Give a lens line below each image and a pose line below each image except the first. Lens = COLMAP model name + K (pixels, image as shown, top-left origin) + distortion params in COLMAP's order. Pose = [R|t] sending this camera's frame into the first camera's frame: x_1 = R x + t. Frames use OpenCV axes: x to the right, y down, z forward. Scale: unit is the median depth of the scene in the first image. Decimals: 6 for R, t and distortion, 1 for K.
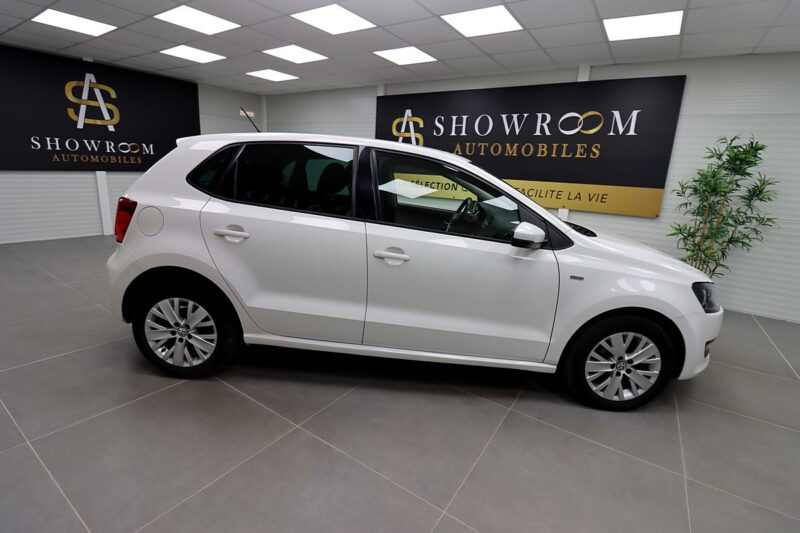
lens RADIAL K [[368.5, 0, 403.7], [0, 368.5, 263.1], [0, 0, 1]] dist [0.000033, -0.010303]
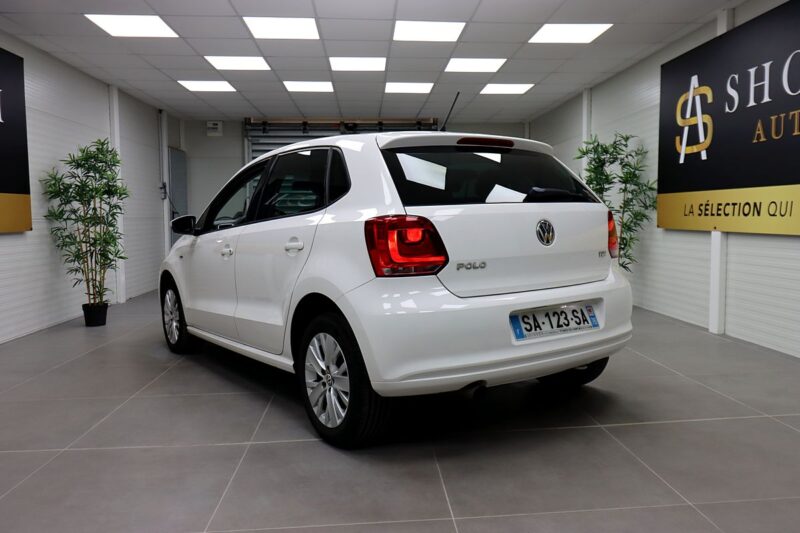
lens RADIAL K [[629.8, 0, 404.5], [0, 629.8, 263.0], [0, 0, 1]] dist [0.017883, -0.011277]
pose [[0.593866, 0.002172, -0.804561, 0.591015], [-0.150506, 0.982644, -0.108439, 0.019471], [0.790361, 0.185490, 0.583886, 0.204678]]
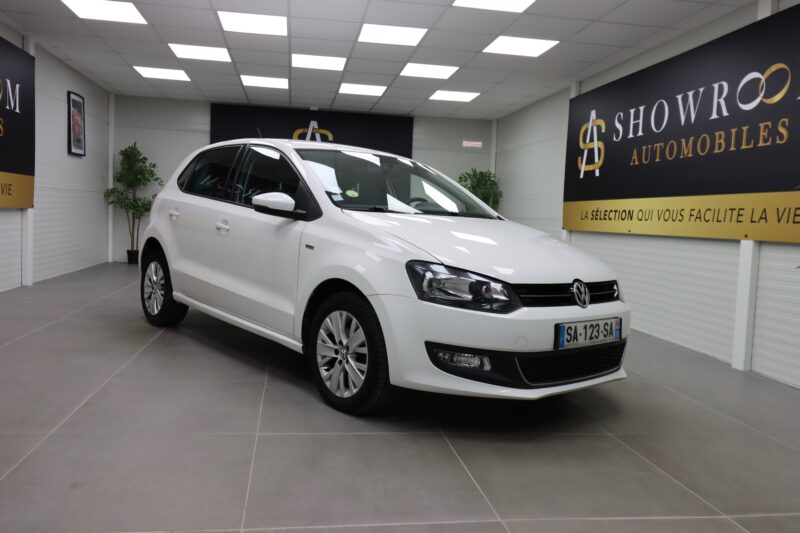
lens RADIAL K [[629.8, 0, 405.8], [0, 629.8, 266.2], [0, 0, 1]] dist [0.017883, -0.011277]
pose [[0.686407, 0.033519, -0.726445, 0.747344], [-0.188358, 0.973042, -0.133080, 0.106059], [0.702401, 0.228179, 0.674216, 0.025948]]
